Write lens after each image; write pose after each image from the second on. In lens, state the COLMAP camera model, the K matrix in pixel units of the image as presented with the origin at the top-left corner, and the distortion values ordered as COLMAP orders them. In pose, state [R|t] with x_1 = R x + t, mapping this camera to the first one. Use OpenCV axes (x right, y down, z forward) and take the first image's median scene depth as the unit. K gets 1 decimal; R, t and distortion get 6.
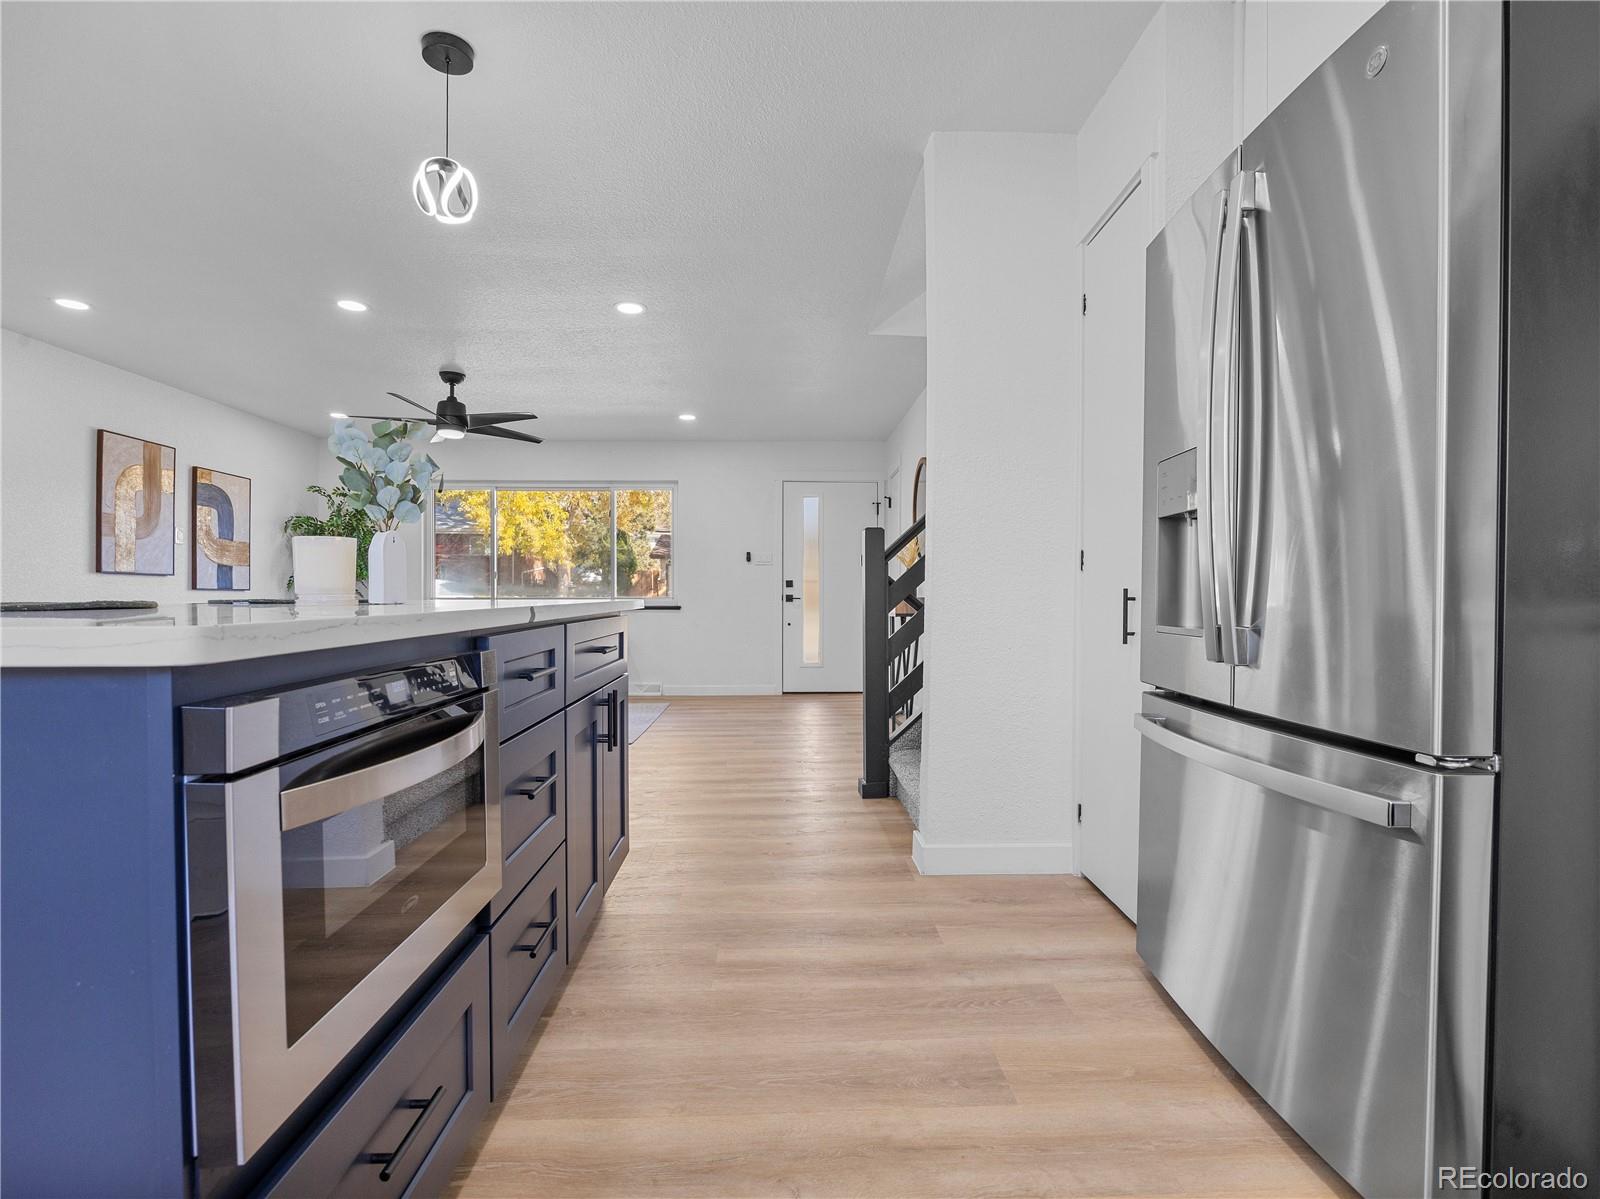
lens RADIAL K [[836.3, 0, 800.0], [0, 836.3, 599.5], [0, 0, 1]] dist [-0.002672, -0.000008]
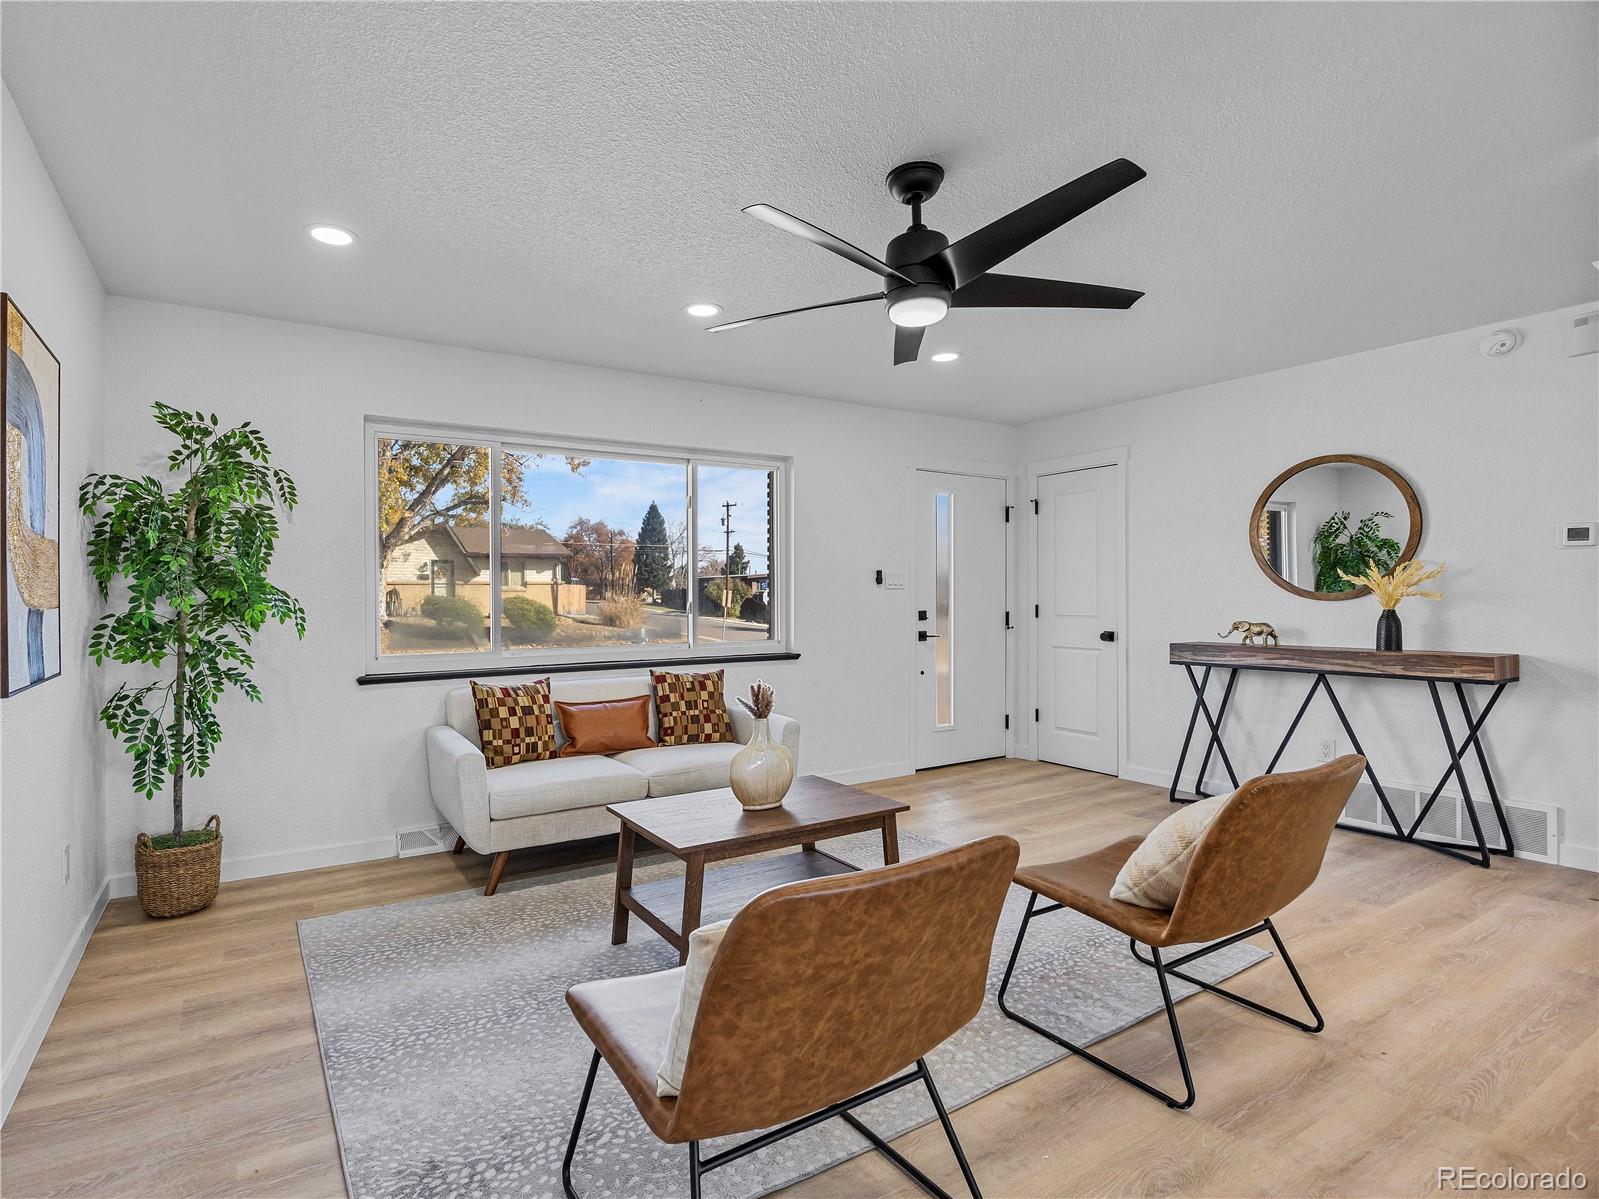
lens RADIAL K [[835.8, 0, 799.5], [0, 835.8, 599.5], [0, 0, 1]] dist [-0.002672, -0.000008]
pose [[0.854356, -0.013149, 0.519521, -0.468230], [0.010387, 0.999912, 0.008227, -0.039216], [-0.519584, -0.001632, 0.854418, 0.454173]]
